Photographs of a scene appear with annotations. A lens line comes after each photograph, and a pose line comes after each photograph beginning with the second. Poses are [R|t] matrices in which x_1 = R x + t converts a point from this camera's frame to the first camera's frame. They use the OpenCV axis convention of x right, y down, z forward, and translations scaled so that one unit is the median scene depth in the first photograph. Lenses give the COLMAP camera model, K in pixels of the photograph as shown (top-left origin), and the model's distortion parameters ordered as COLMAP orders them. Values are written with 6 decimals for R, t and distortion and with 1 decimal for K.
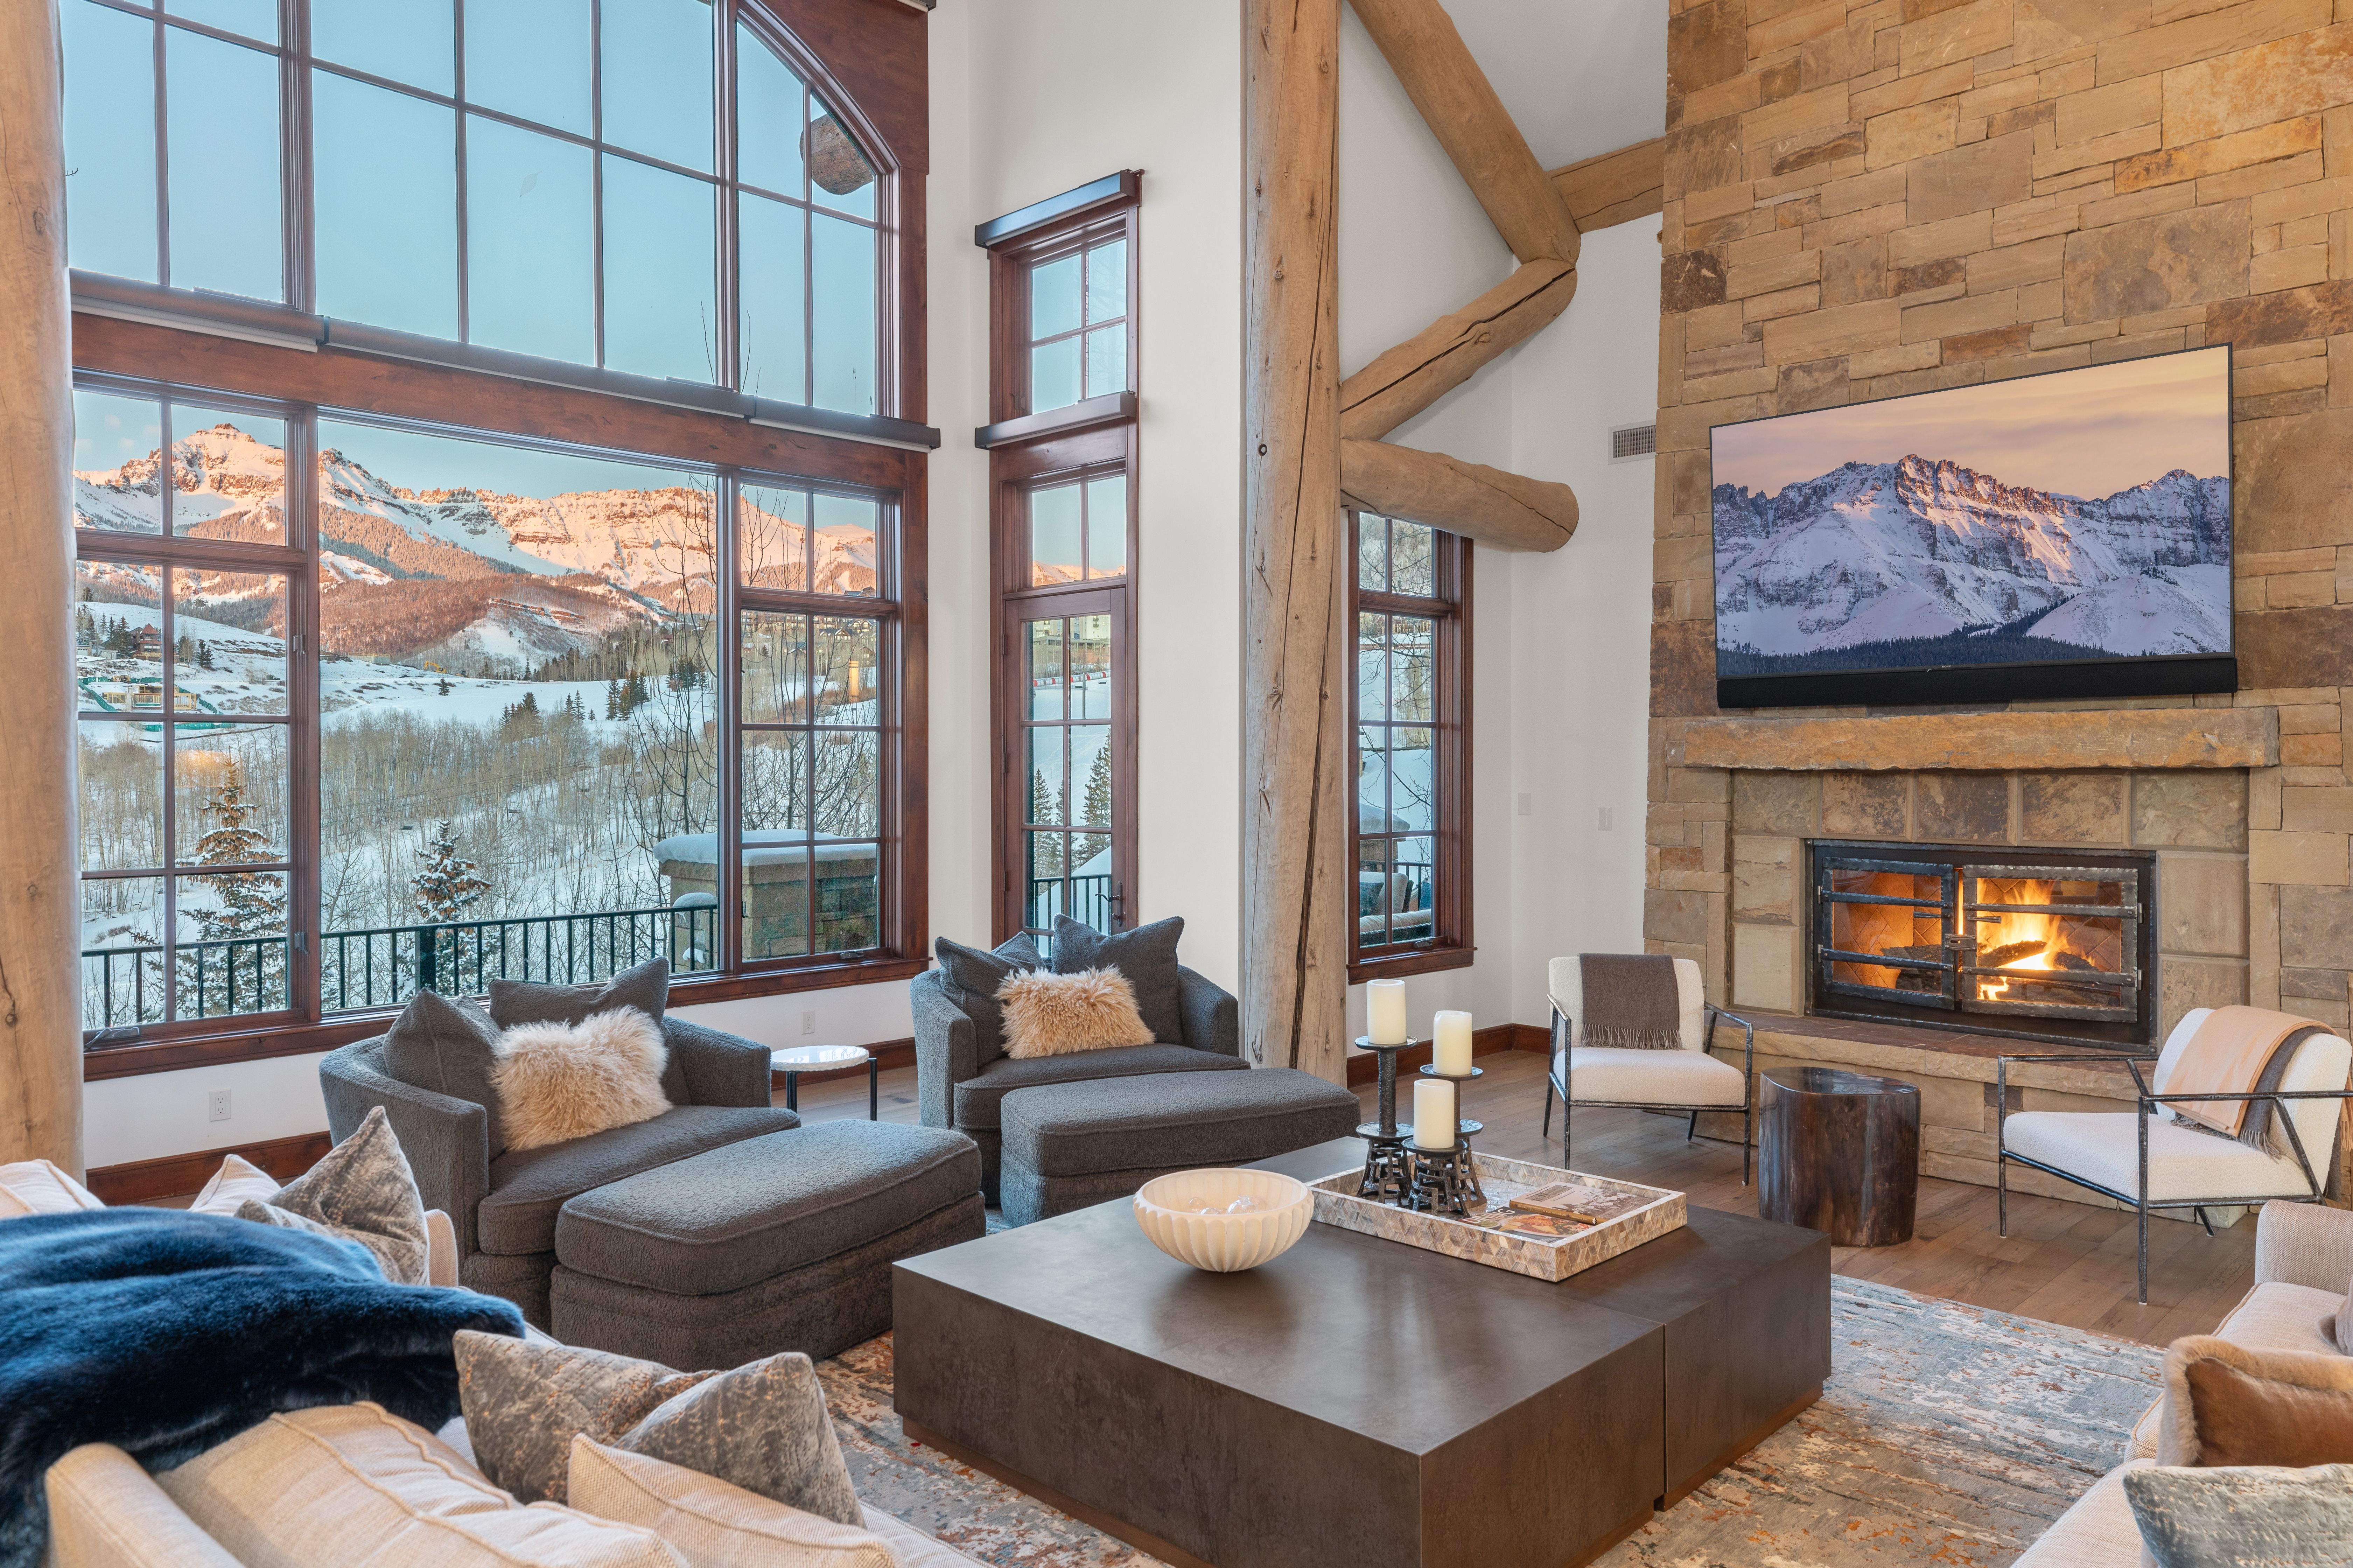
lens RADIAL K [[1585.7, 0, 1177.0], [0, 1585.7, 775.7], [0, 0, 1]] dist [0.001341, -0.000776]
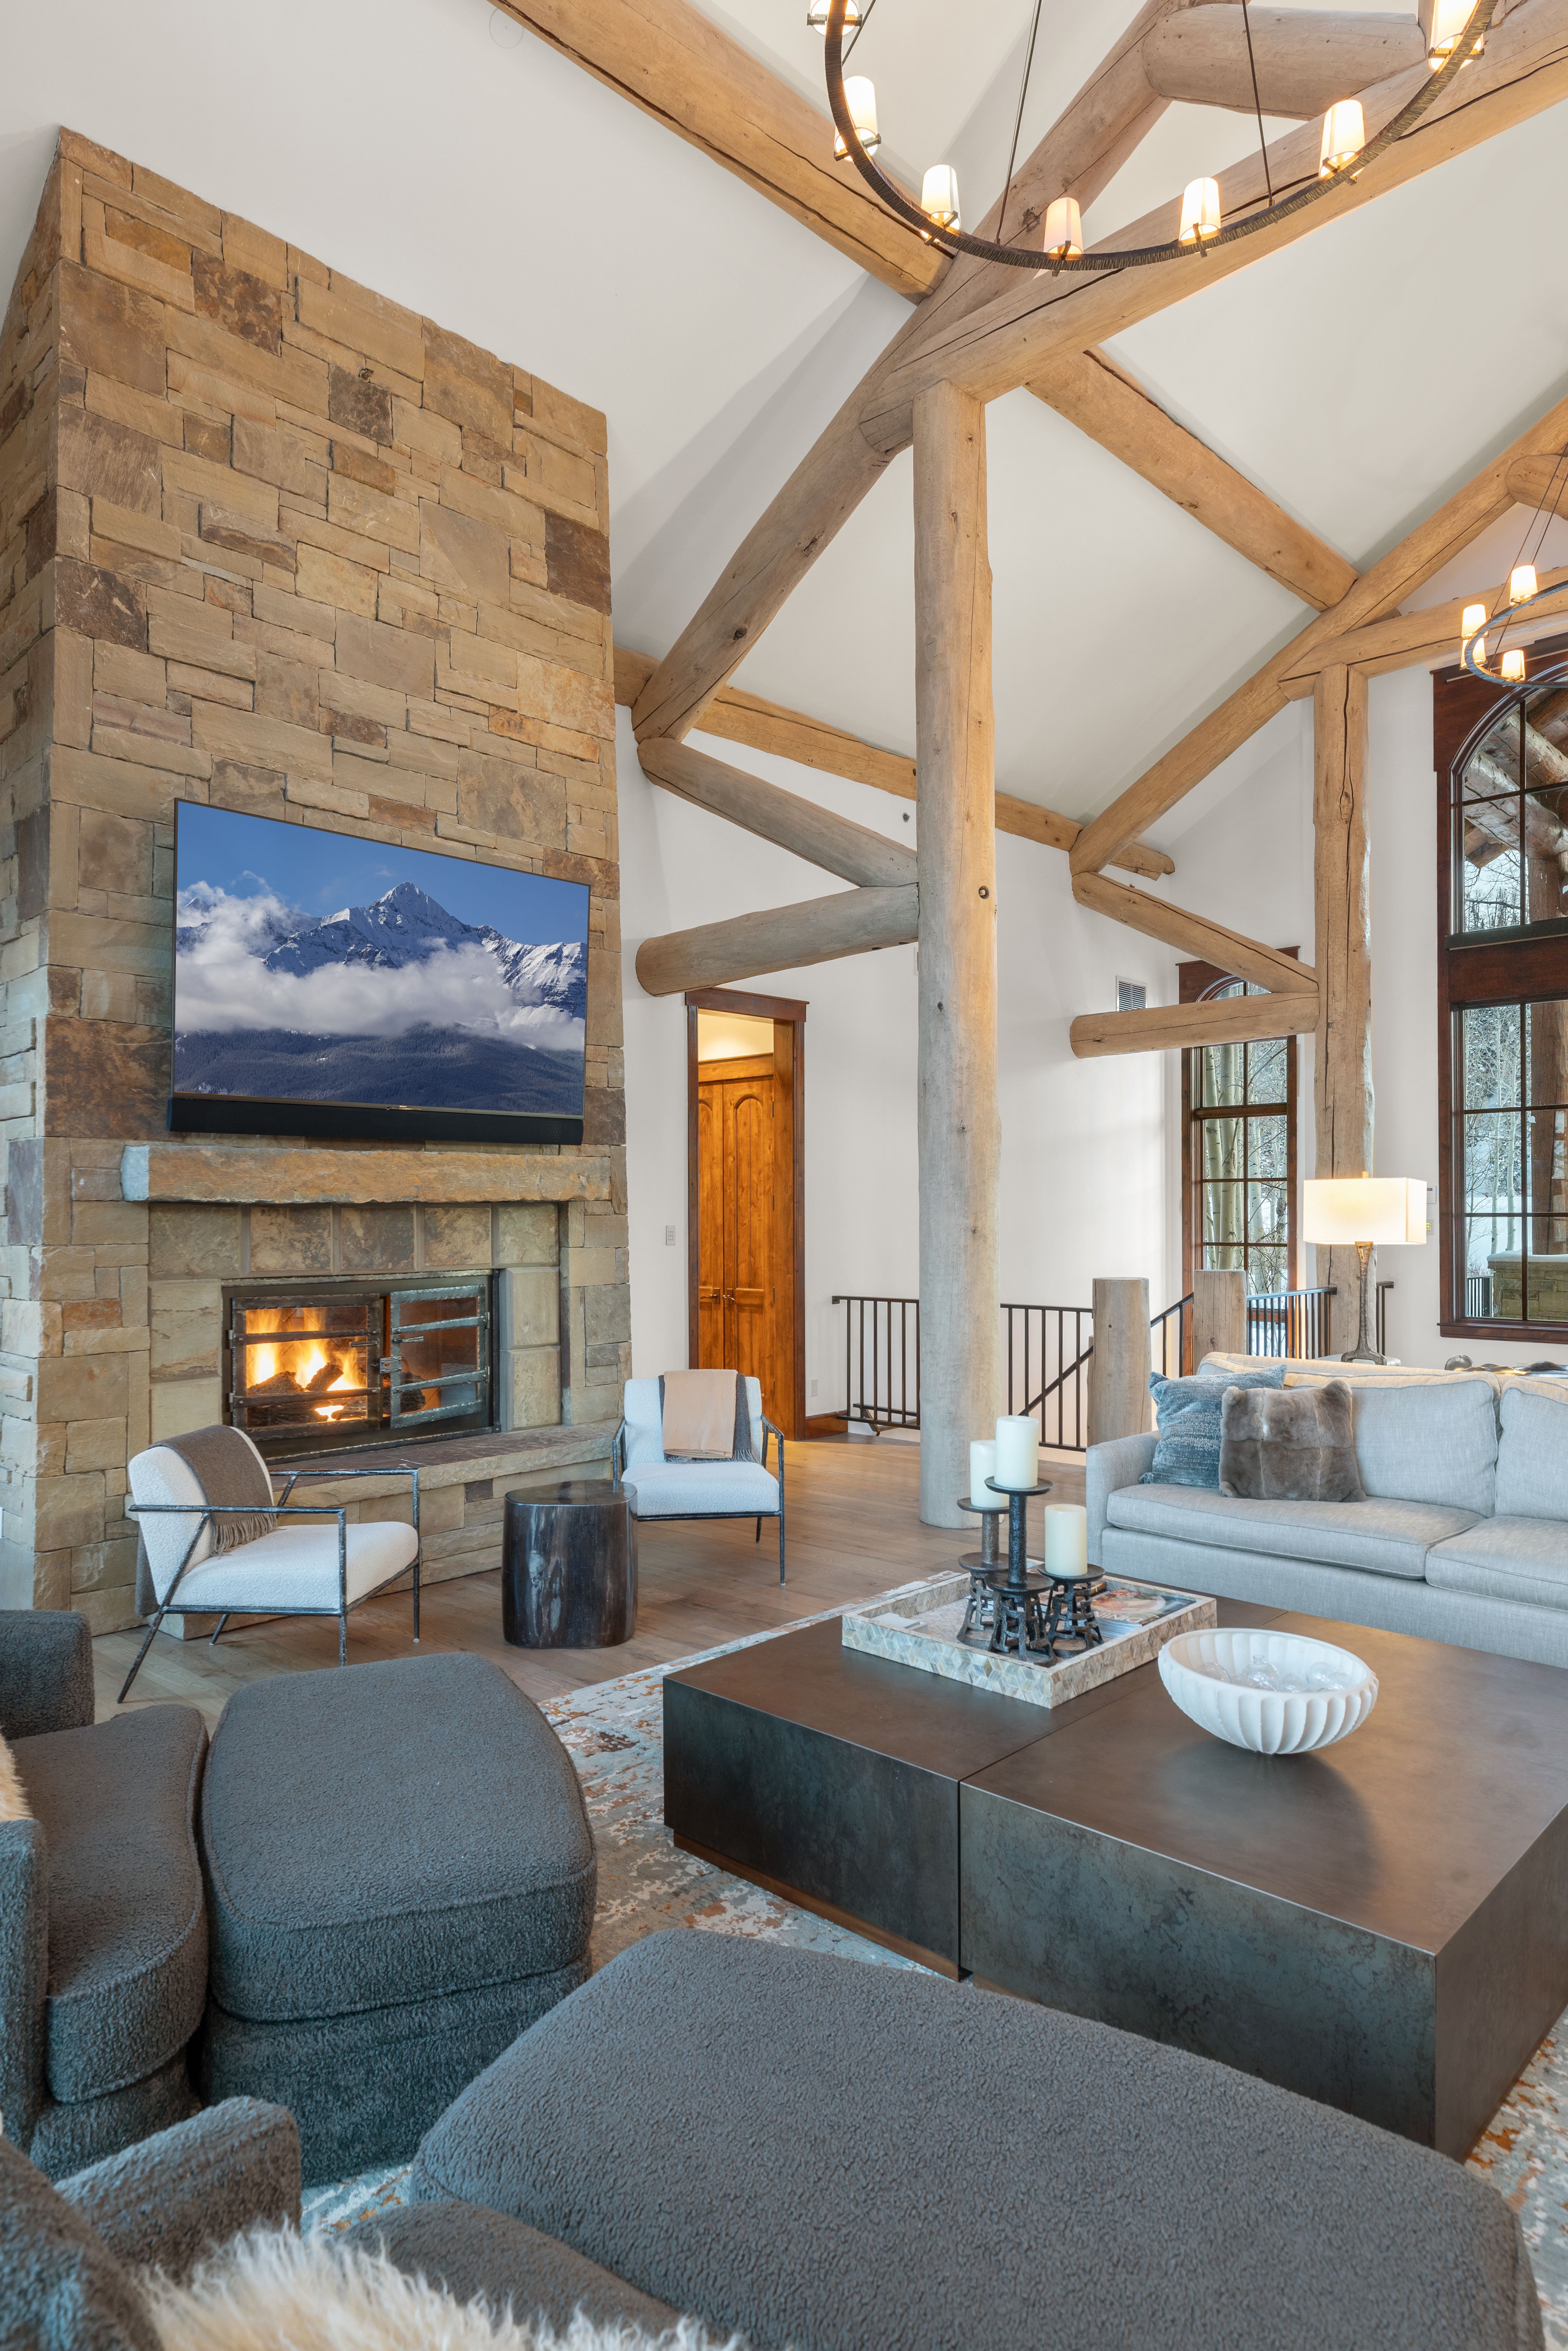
lens RADIAL K [[1336.4, 0, 786.1], [0, 1336.4, 1213.7], [0, 0, 1]] dist [0.002512, -0.000033]
pose [[-0.006826, 0.000728, 0.999976, -0.398273], [0.014946, 0.999888, -0.000626, 0.007318], [-0.999865, 0.014941, -0.006836, 0.716346]]
